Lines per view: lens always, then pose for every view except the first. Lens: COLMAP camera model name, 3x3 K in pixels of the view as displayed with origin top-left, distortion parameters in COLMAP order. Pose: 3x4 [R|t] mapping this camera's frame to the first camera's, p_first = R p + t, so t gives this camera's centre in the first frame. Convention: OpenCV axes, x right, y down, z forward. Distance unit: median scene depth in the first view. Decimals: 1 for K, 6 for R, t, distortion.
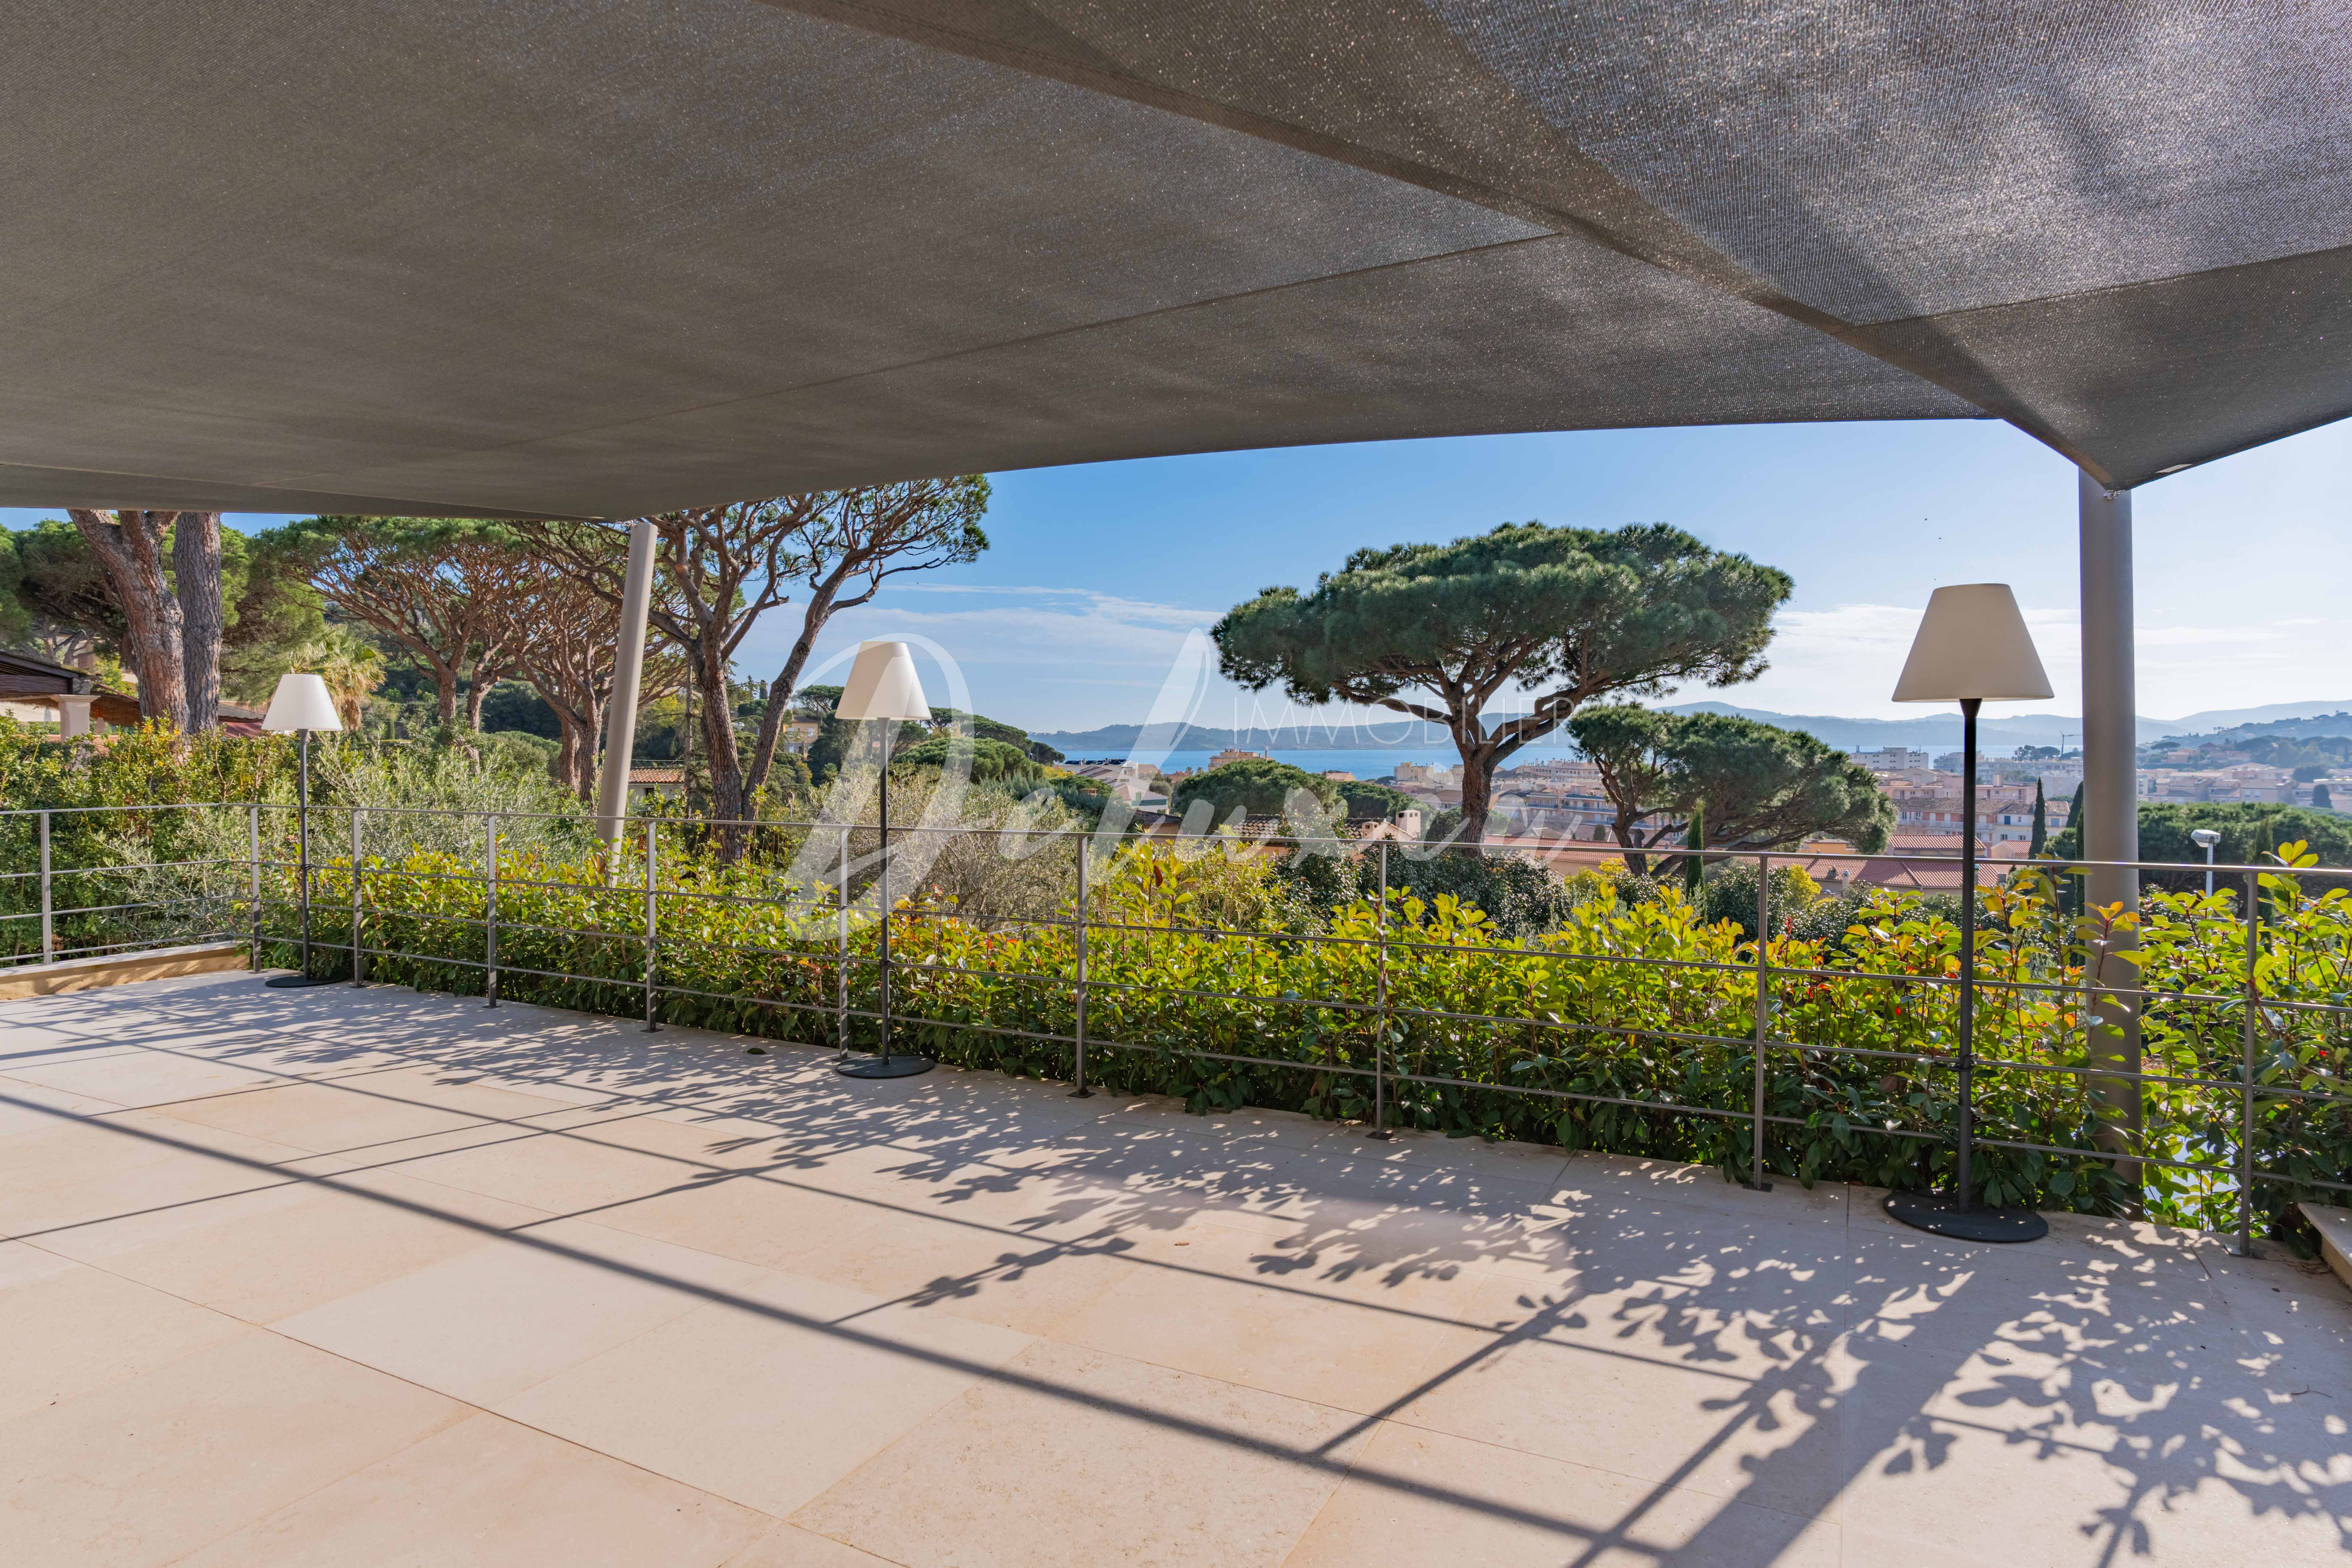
lens RADIAL K [[1362.7, 0, 1182.6], [0, 1362.7, 791.2], [0, 0, 1]] dist [-0.002360, 0.002204]
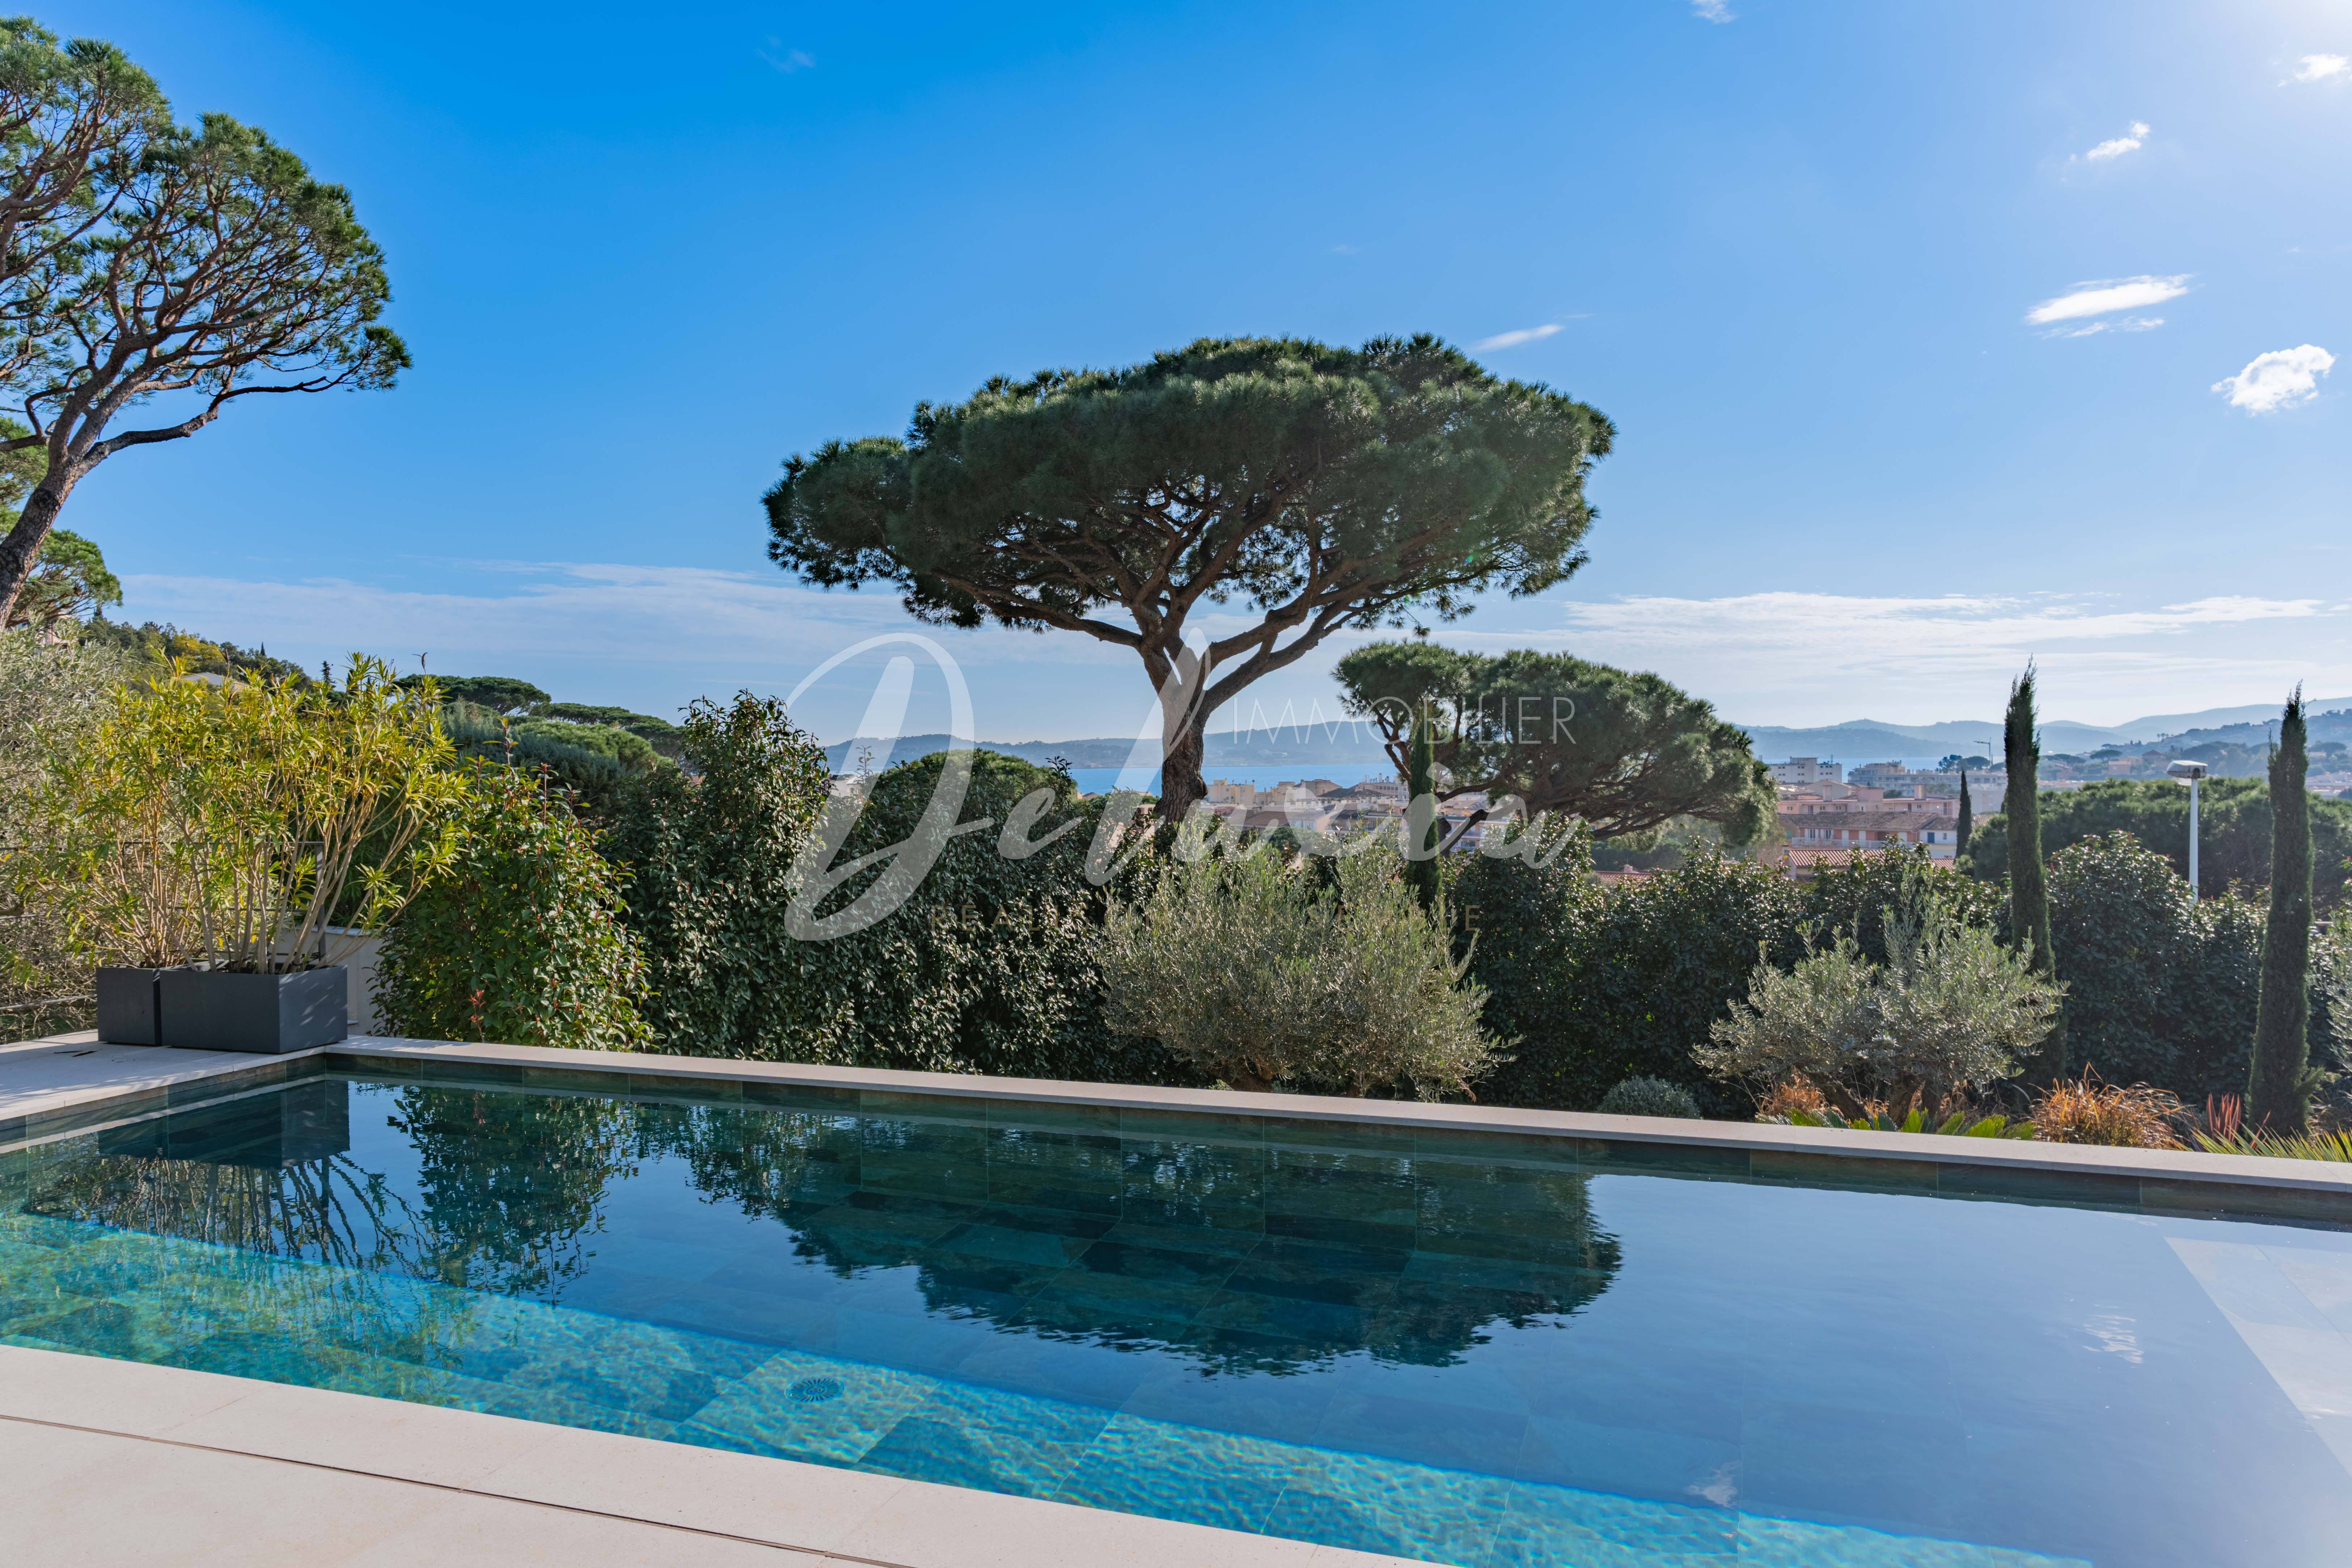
lens RADIAL K [[1697.1, 0, 1171.2], [0, 1697.1, 777.7], [0, 0, 1]] dist [-0.006932, 0.001156]
pose [[0.992588, -0.005935, 0.121381, 0.098435], [0.009523, 0.999534, -0.029002, 0.035925], [-0.121153, 0.029943, 0.992182, 0.149060]]
